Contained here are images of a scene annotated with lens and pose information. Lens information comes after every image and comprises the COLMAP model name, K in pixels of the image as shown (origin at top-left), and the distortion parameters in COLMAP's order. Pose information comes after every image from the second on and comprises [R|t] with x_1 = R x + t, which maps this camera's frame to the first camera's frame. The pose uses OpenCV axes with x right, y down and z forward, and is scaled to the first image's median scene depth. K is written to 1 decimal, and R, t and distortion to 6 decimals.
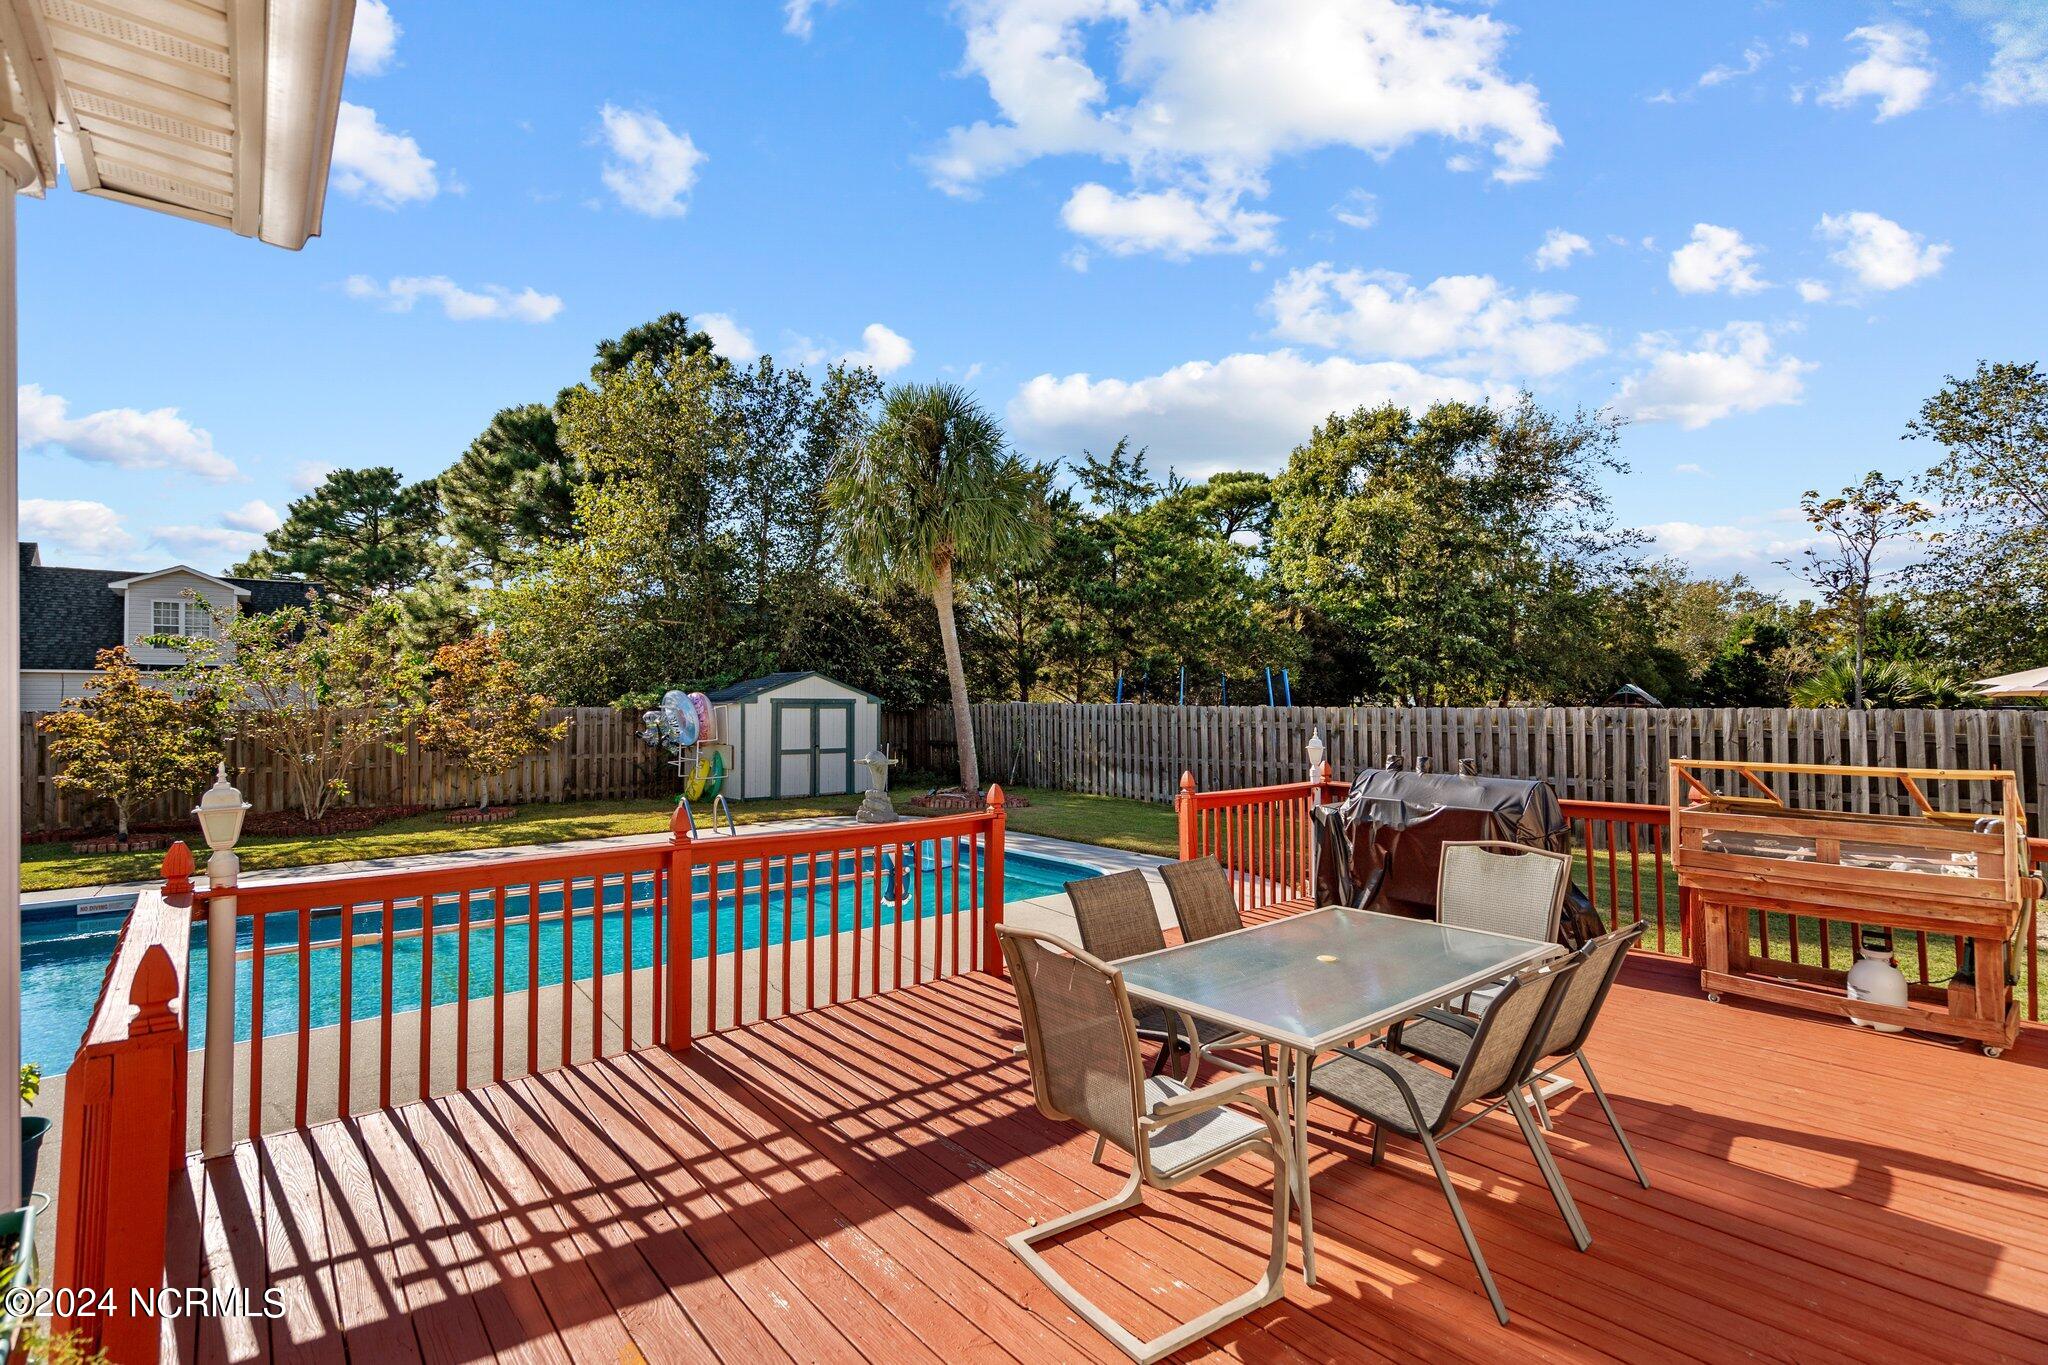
lens RADIAL K [[925.6, 0, 1032.0], [0, 925.6, 675.2], [0, 0, 1]] dist [-0.000994, 0.000476]
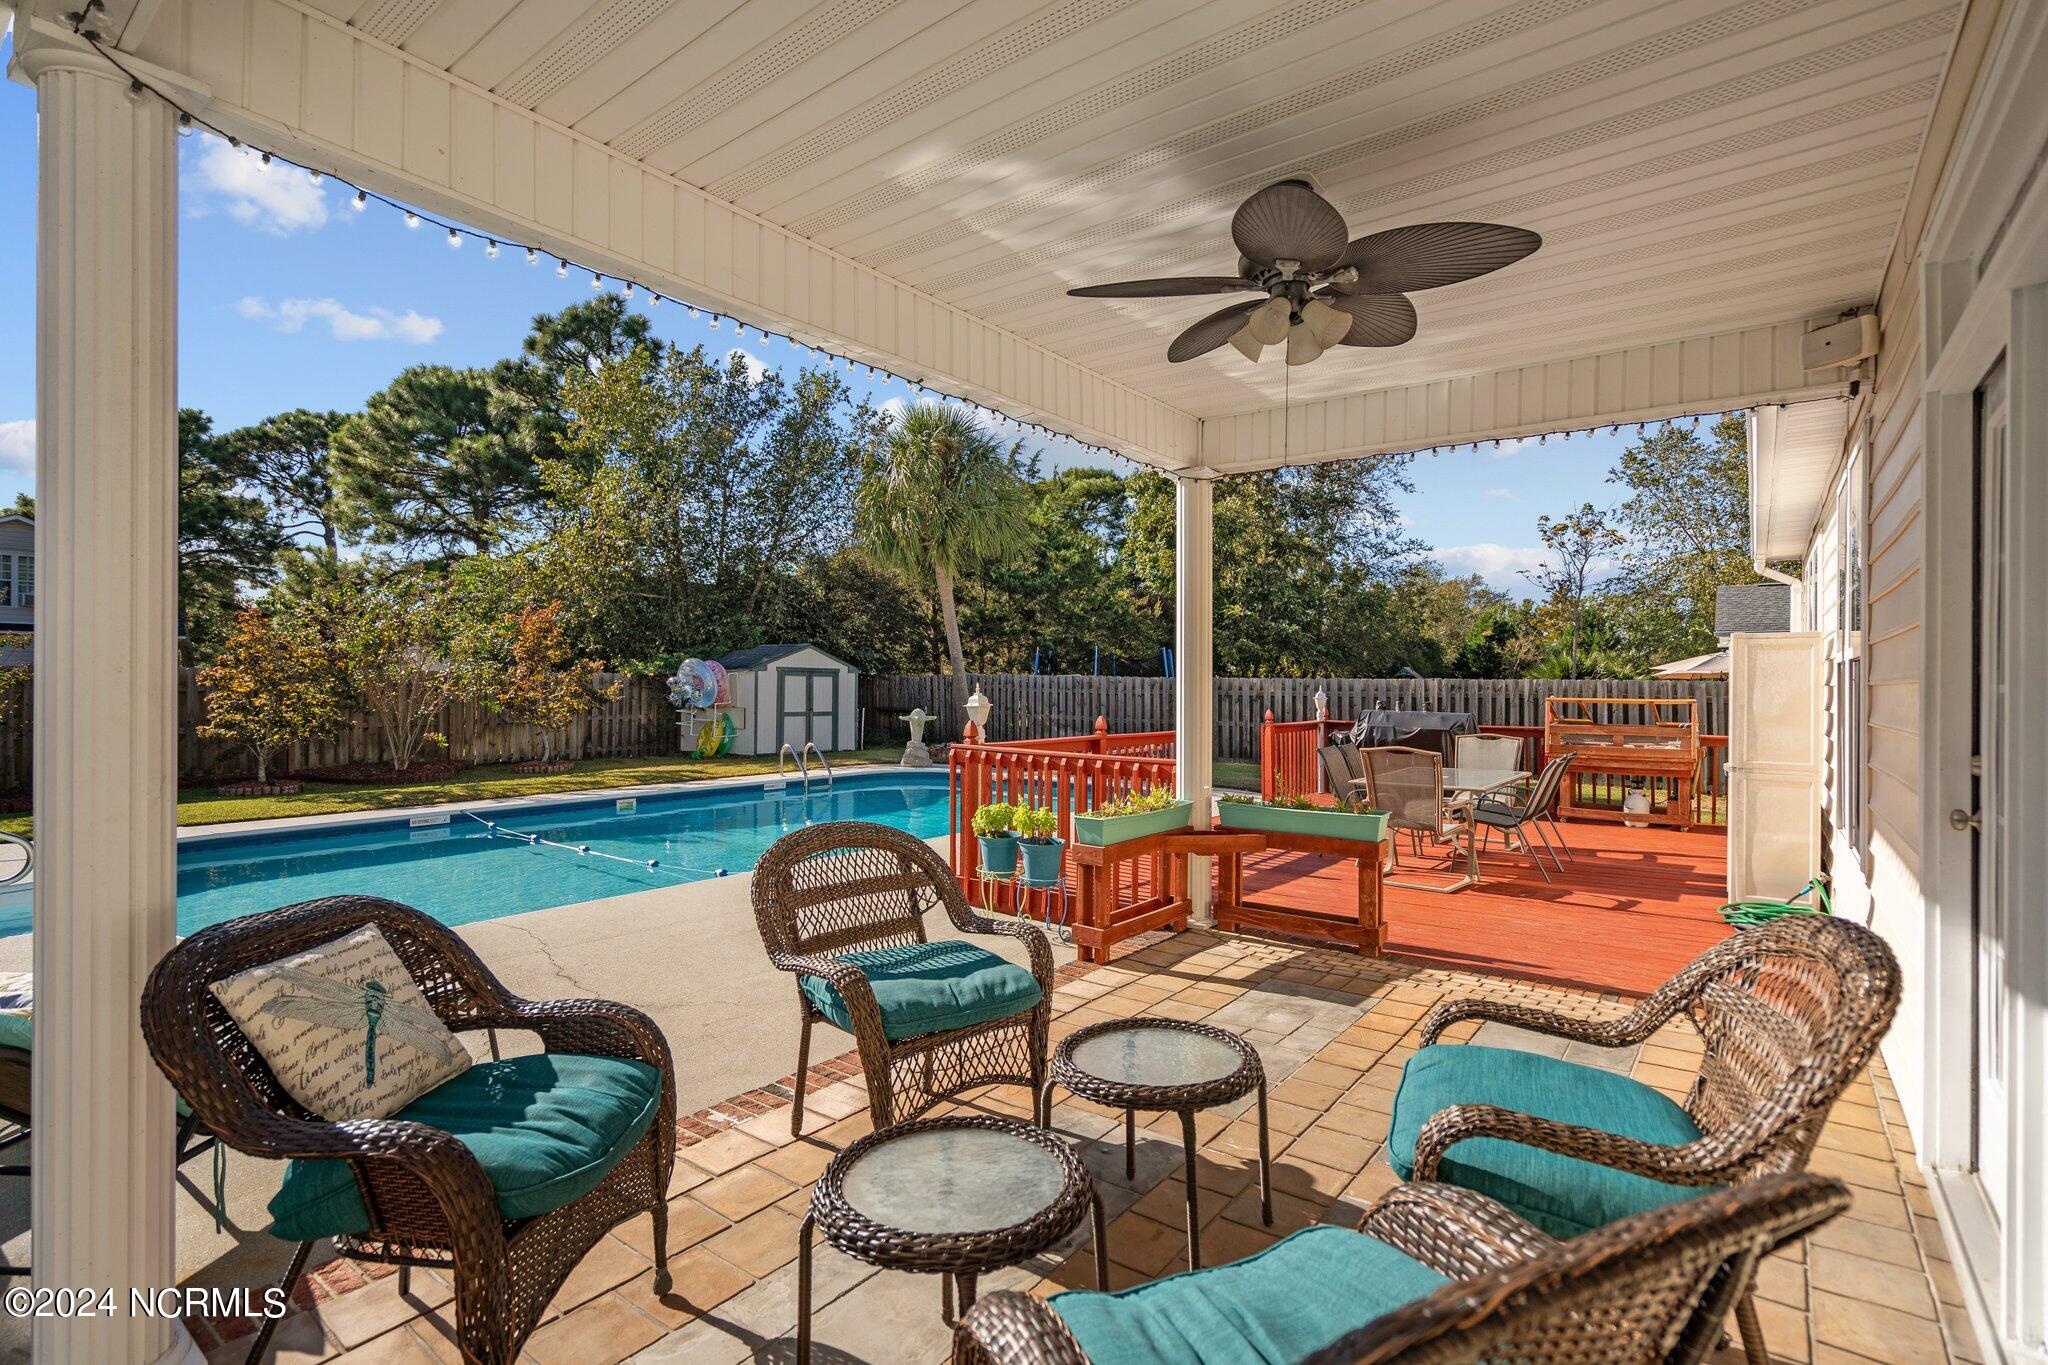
lens RADIAL K [[937.0, 0, 1036.7], [0, 937.0, 663.0], [0, 0, 1]] dist [-0.001690, 0.000171]
pose [[0.975322, 0.013934, 0.220349, -0.142622], [-0.016131, 0.999836, 0.008175, 0.003639], [-0.220199, -0.011528, 0.975387, -0.123013]]
